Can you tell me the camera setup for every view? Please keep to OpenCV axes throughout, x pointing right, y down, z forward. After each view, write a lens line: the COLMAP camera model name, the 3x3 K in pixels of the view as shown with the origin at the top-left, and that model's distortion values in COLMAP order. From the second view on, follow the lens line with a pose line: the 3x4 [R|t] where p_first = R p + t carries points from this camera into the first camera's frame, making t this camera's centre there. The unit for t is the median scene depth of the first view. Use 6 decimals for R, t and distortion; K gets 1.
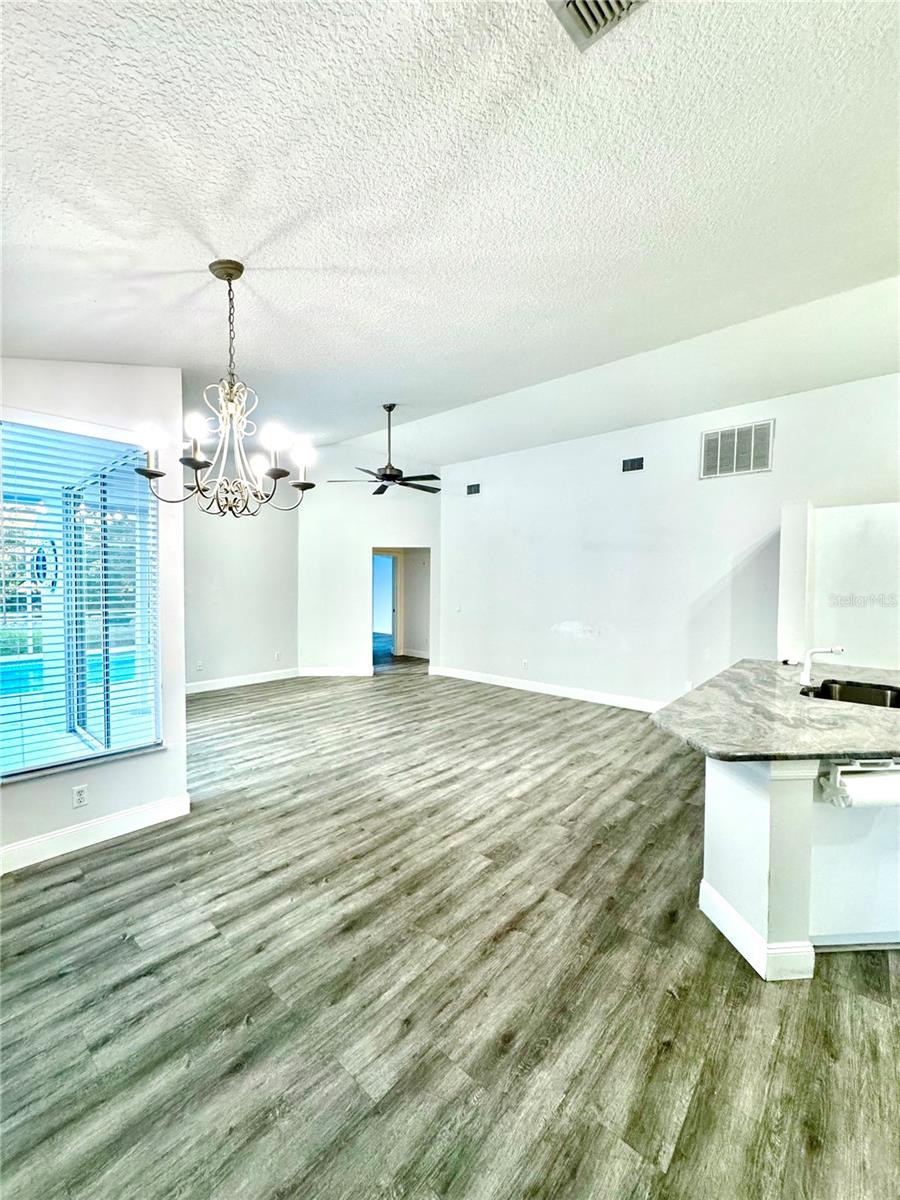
lens RADIAL K [[480.4, 0, 450.8], [0, 480.4, 599.3], [0, 0, 1]] dist [-0.001616, 0.000329]
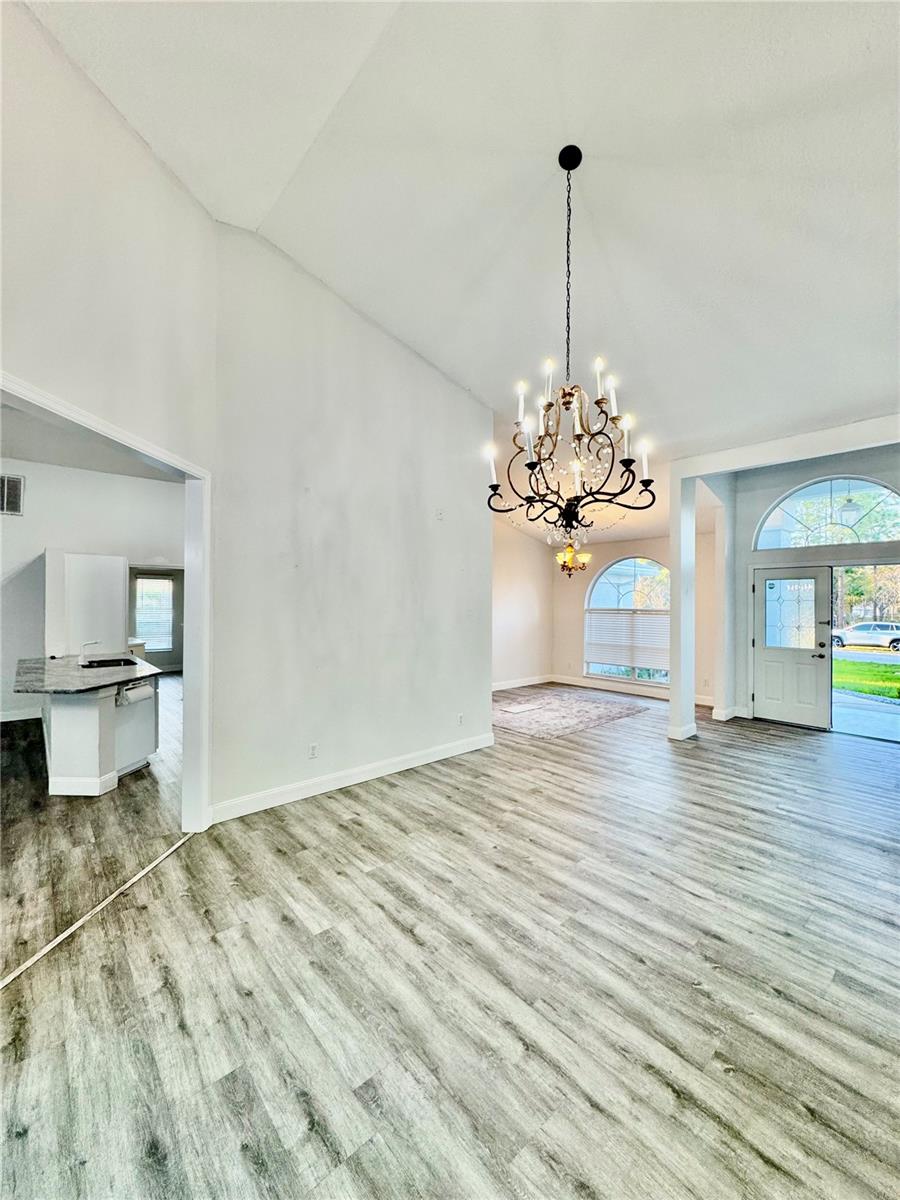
lens RADIAL K [[477.7, 0, 450.8], [0, 477.7, 600.9], [0, 0, 1]] dist [-0.002750, -0.000060]
pose [[0.135819, -0.005519, 0.990718, -0.719560], [0.030588, 0.999531, 0.001375, -0.006290], [-0.990261, 0.030118, 0.135924, -0.498895]]
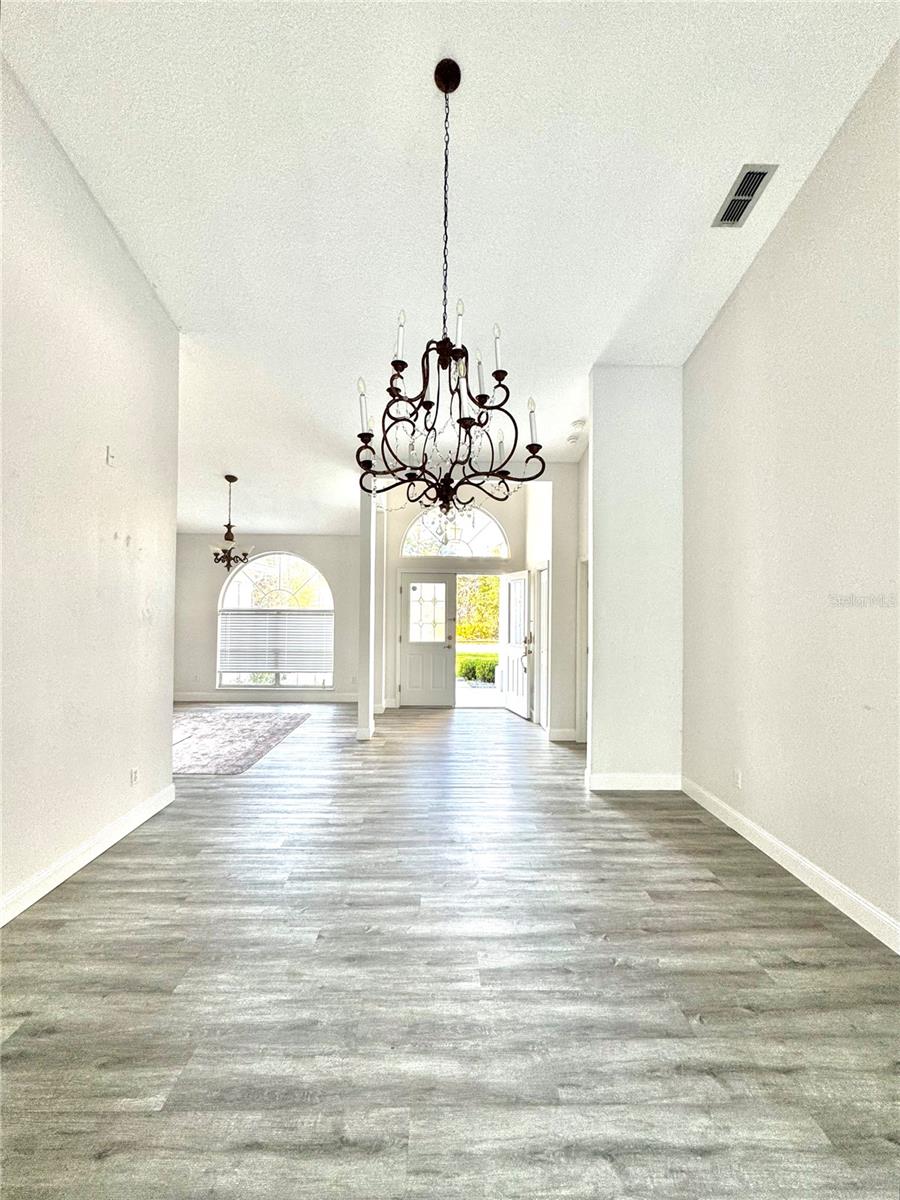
lens RADIAL K [[489.8, 0, 451.9], [0, 489.8, 601.3], [0, 0, 1]] dist [-0.002886, 0.000310]
pose [[-0.669934, -0.005395, 0.742401, -0.396755], [0.012131, 0.999761, 0.018212, -0.002983], [-0.742321, 0.021207, -0.669708, -0.103285]]
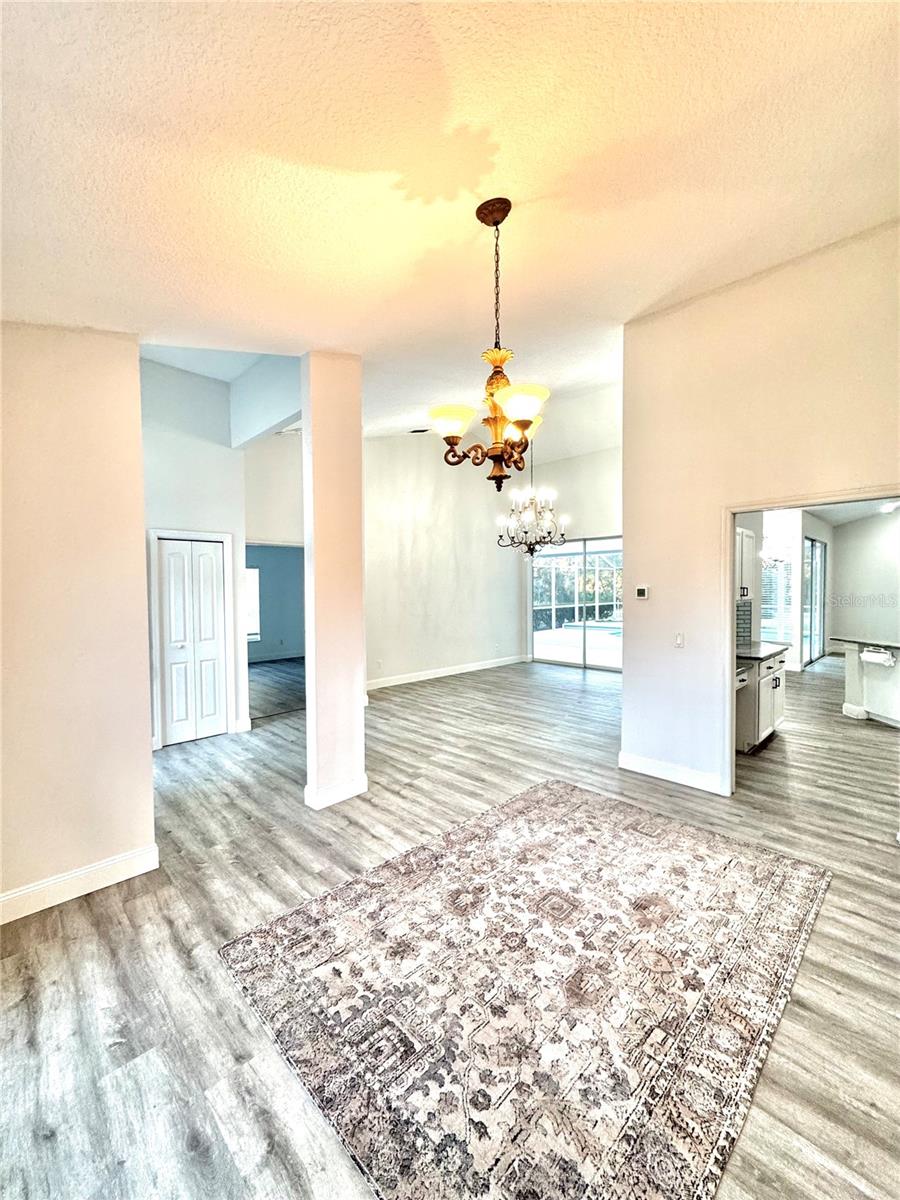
lens RADIAL K [[480.4, 0, 450.8], [0, 480.4, 599.3], [0, 0, 1]] dist [-0.001616, 0.000329]
pose [[-0.087924, 0.017237, -0.995978, 2.349064], [-0.029091, 0.999379, 0.019864, 0.042841], [0.995702, 0.030720, -0.087368, -0.763156]]
